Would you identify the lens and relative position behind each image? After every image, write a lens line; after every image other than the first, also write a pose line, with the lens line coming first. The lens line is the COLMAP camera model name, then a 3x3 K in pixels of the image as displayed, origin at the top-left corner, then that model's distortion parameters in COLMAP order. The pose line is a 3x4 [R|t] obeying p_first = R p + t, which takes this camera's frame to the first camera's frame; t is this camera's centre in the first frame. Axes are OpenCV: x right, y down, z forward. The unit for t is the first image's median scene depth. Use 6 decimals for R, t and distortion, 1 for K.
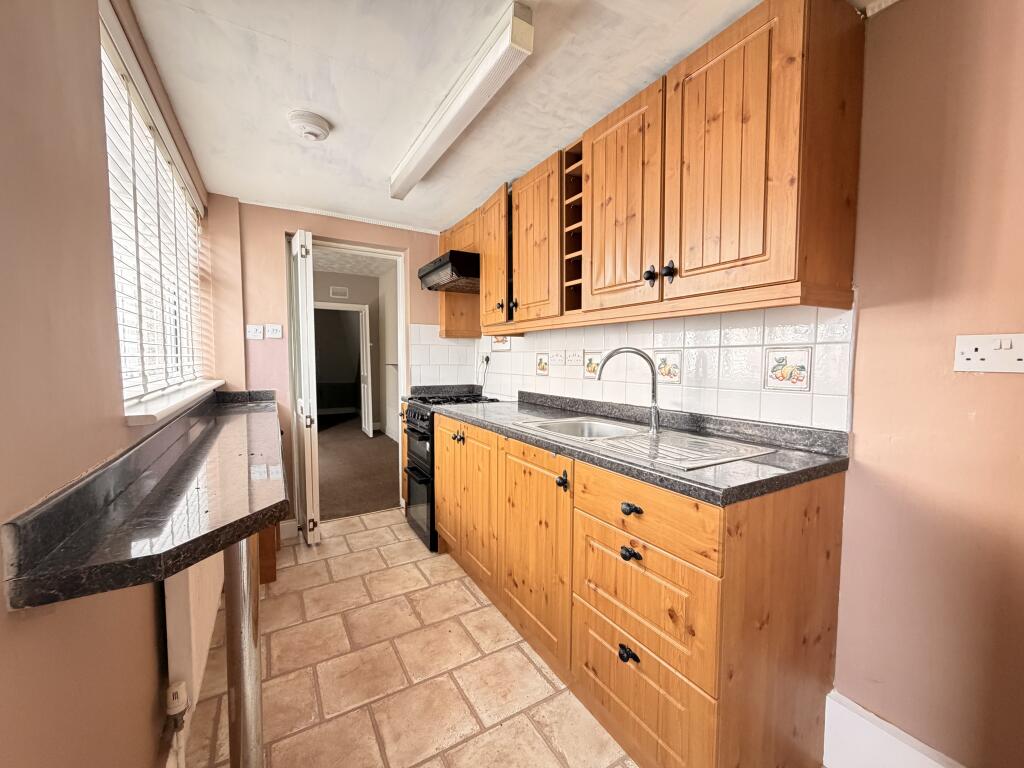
lens RADIAL K [[409.5, 0, 509.0], [0, 409.5, 383.7], [0, 0, 1]] dist [0.002269, 0.000098]
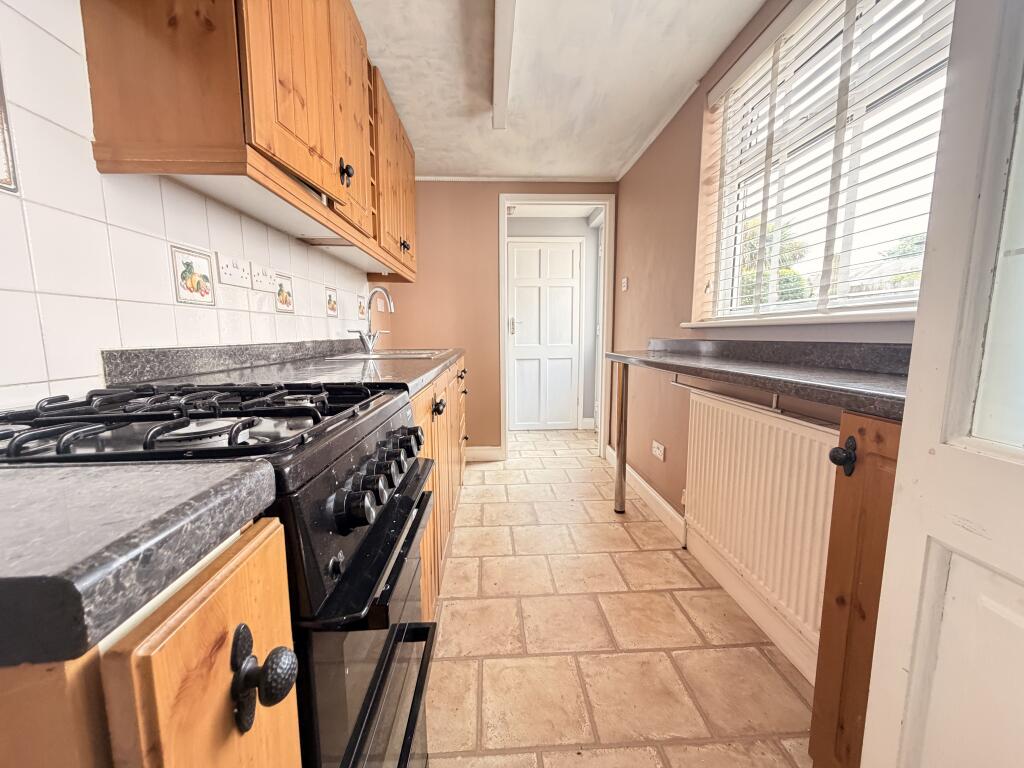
lens RADIAL K [[409.5, 0, 509.0], [0, 409.5, 383.7], [0, 0, 1]] dist [0.002269, 0.000098]
pose [[-0.886304, -0.055090, 0.459815, -0.517194], [0.027960, 0.984722, 0.171873, -0.003188], [-0.462259, 0.165188, -0.871223, 1.551476]]
